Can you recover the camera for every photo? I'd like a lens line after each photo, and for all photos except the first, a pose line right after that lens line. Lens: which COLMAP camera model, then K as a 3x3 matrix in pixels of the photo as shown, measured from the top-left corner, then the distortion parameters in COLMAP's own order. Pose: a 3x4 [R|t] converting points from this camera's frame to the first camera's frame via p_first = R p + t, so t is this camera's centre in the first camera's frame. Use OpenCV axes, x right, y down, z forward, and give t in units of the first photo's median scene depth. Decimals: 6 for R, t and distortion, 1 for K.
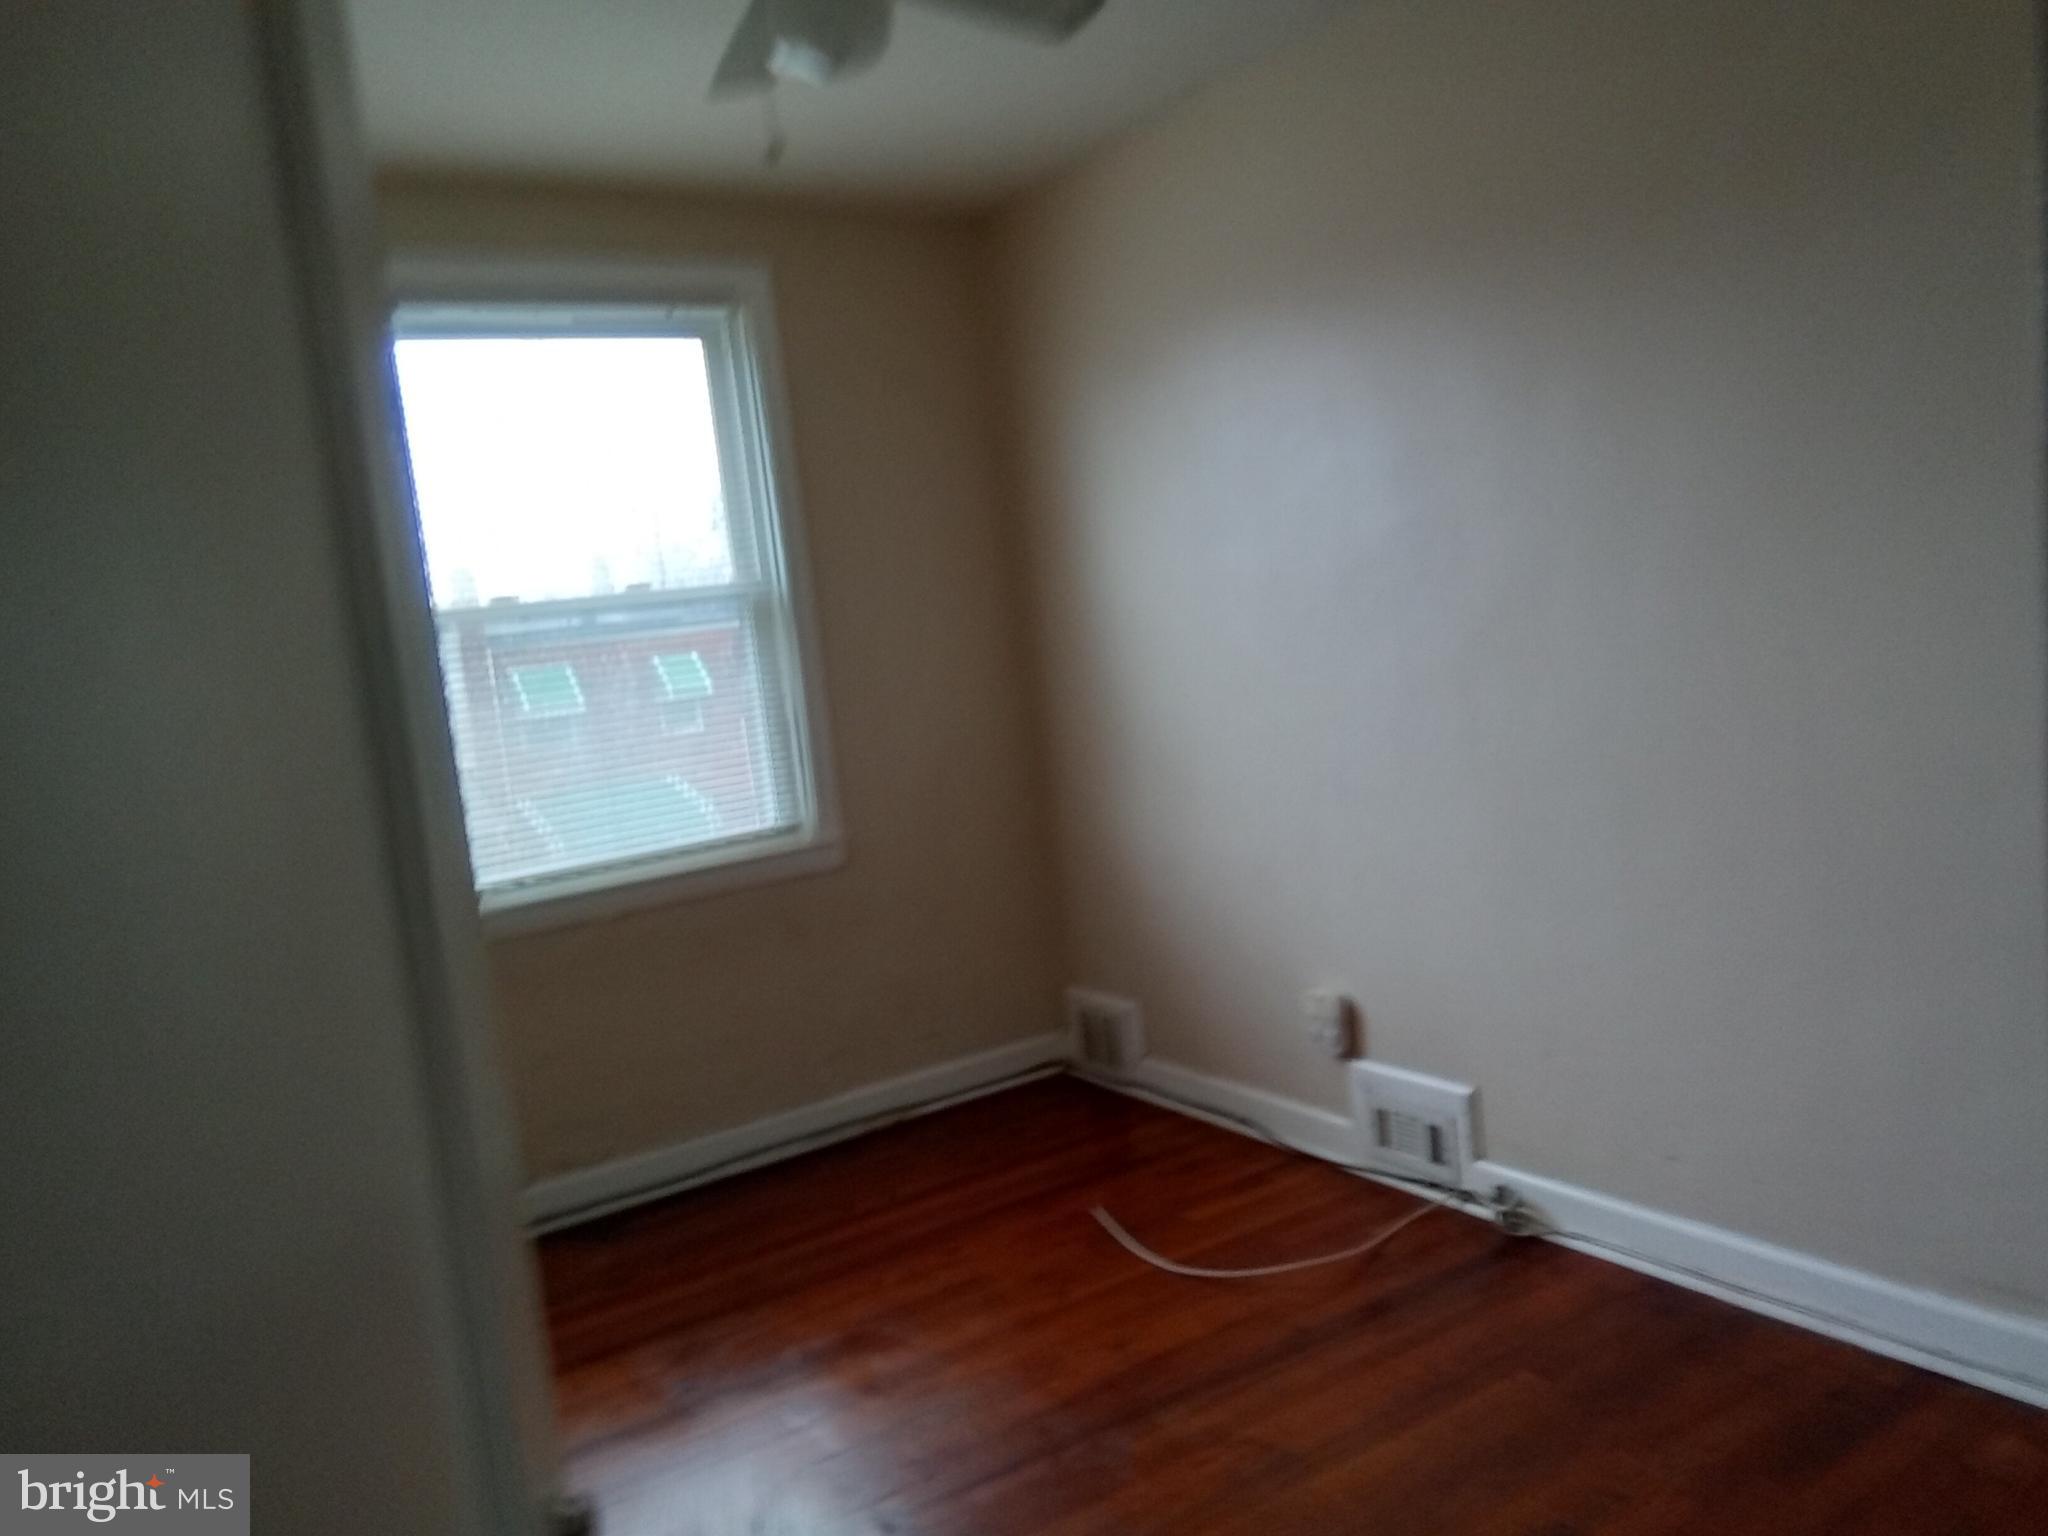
lens RADIAL K [[1411.9, 0, 1032.2], [0, 1411.9, 775.4], [0, 0, 1]] dist [0.073280, -0.088545]
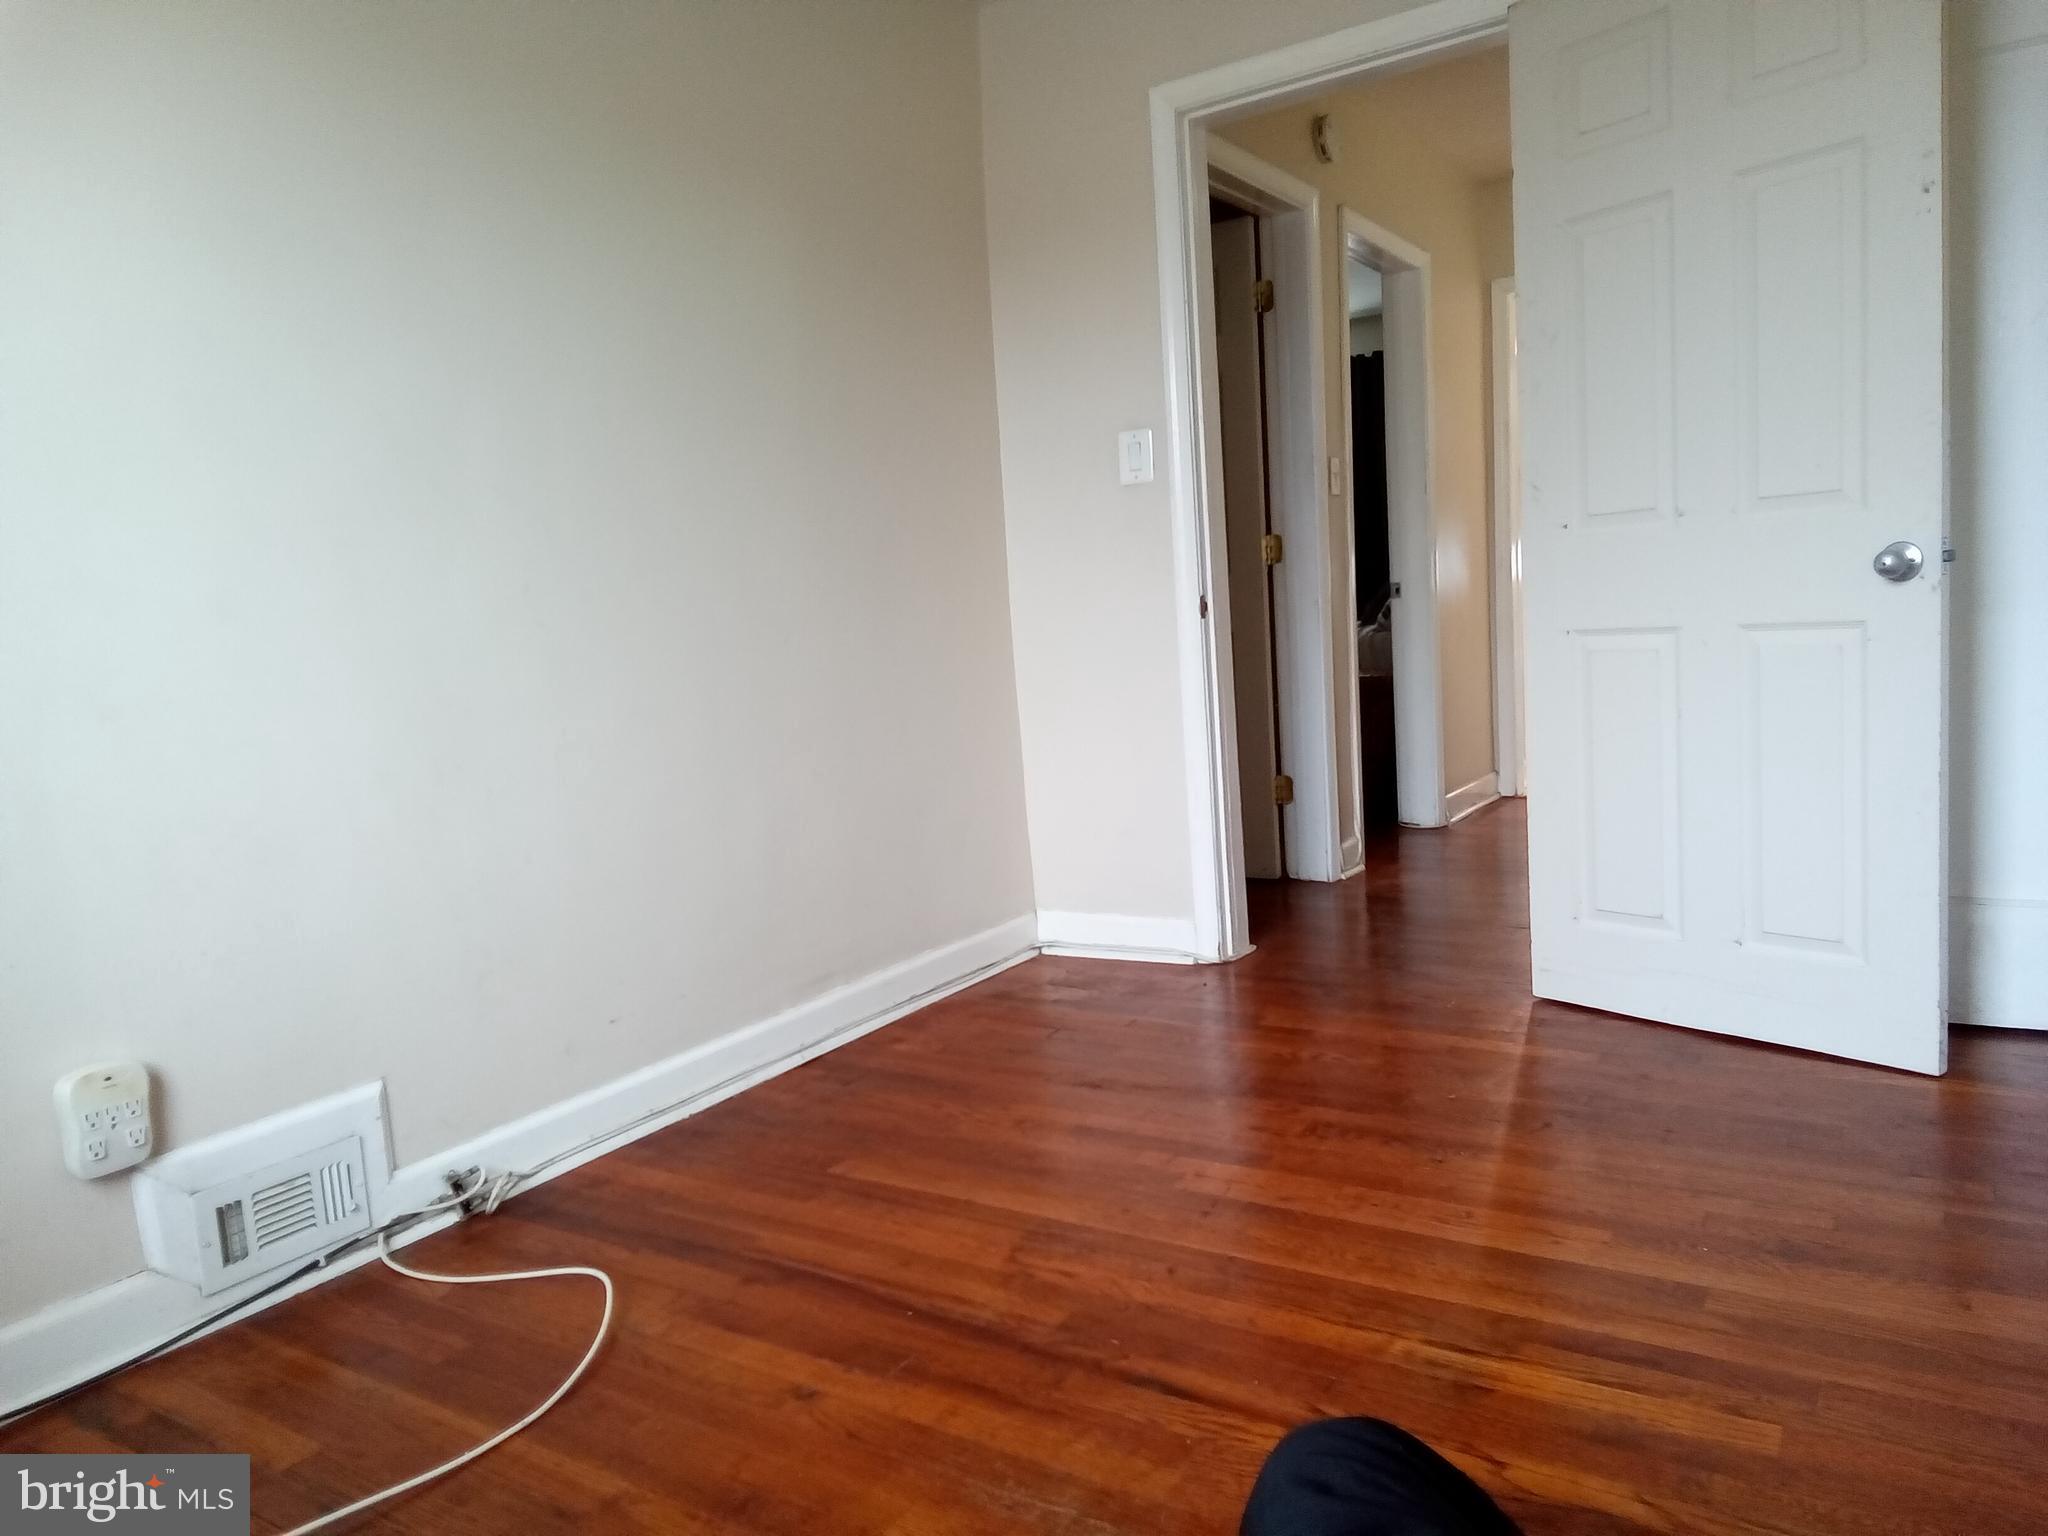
lens RADIAL K [[1411.9, 0, 1032.2], [0, 1411.9, 775.4], [0, 0, 1]] dist [0.073280, -0.088545]
pose [[-0.371081, -0.009159, 0.928555, -0.544414], [0.172723, 0.981821, 0.078710, 0.060107], [-0.912396, 0.189590, -0.362753, 0.956456]]
